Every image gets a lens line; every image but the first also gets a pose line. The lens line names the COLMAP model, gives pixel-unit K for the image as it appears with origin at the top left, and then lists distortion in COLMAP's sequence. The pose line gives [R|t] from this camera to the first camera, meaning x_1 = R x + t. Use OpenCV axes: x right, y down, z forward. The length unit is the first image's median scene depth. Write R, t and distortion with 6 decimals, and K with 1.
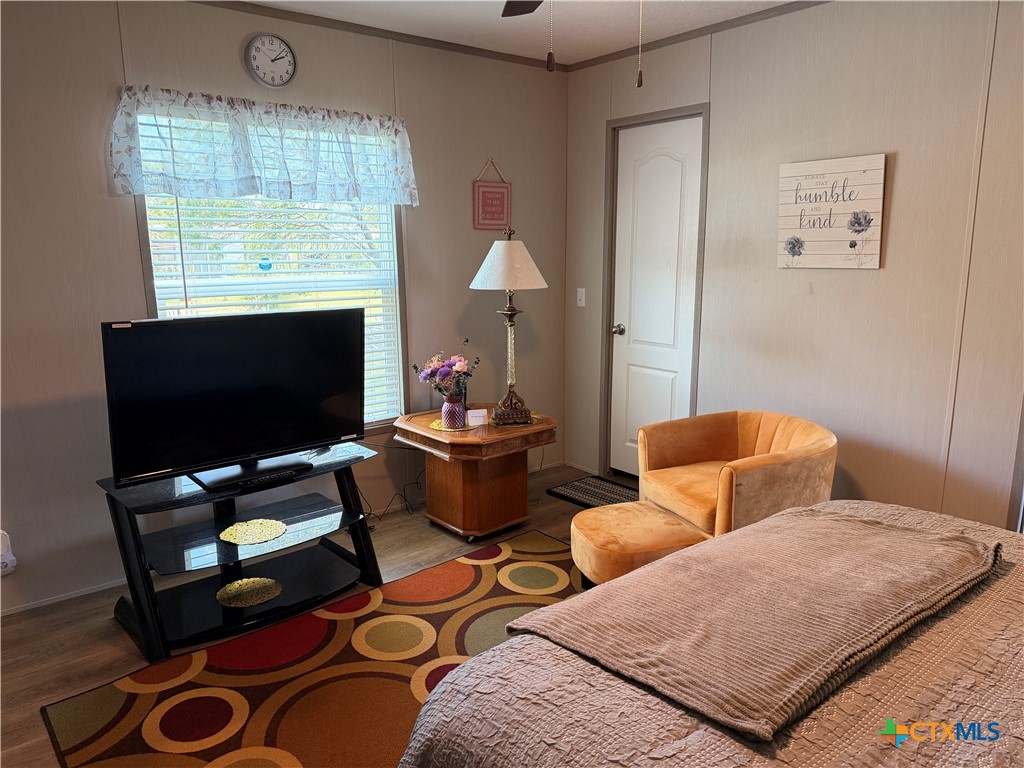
lens RADIAL K [[717.6, 0, 510.6], [0, 717.6, 386.7], [0, 0, 1]] dist [0.013998, -0.022078]
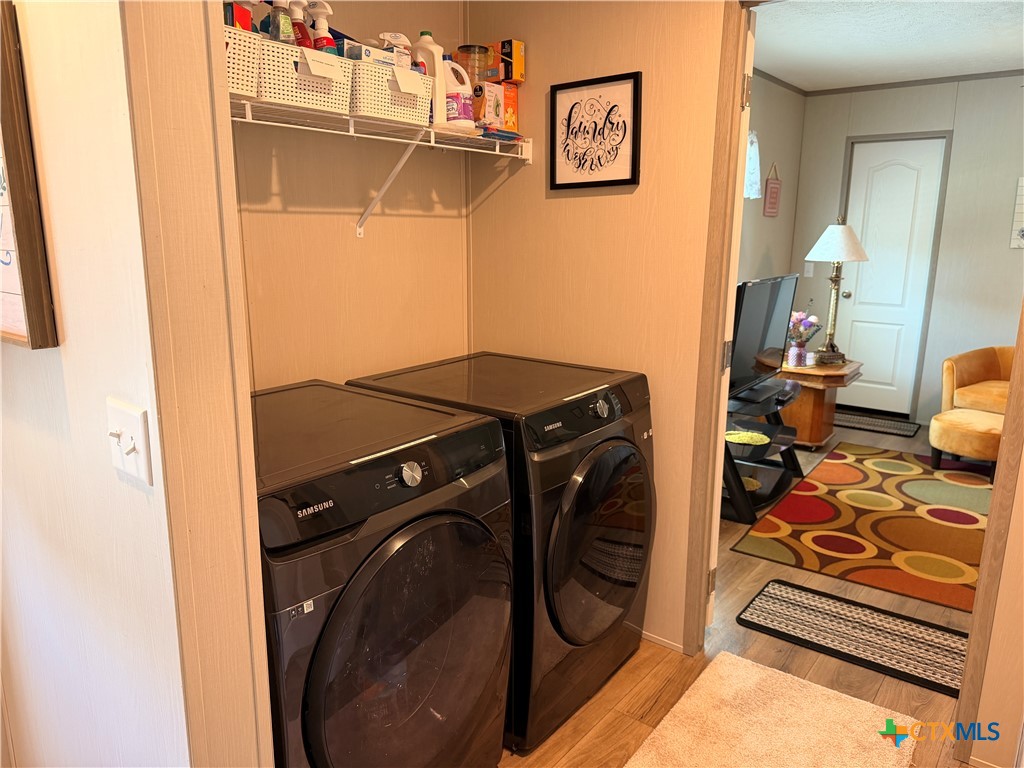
lens RADIAL K [[717.6, 0, 566.2], [0, 717.6, 372.3], [0, 0, 1]] dist [0.013998, -0.022078]
pose [[0.973877, -0.034390, 0.224458, -0.853720], [0.033976, 0.999406, 0.005709, 0.048735], [-0.224521, 0.002066, 0.974467, -0.217892]]
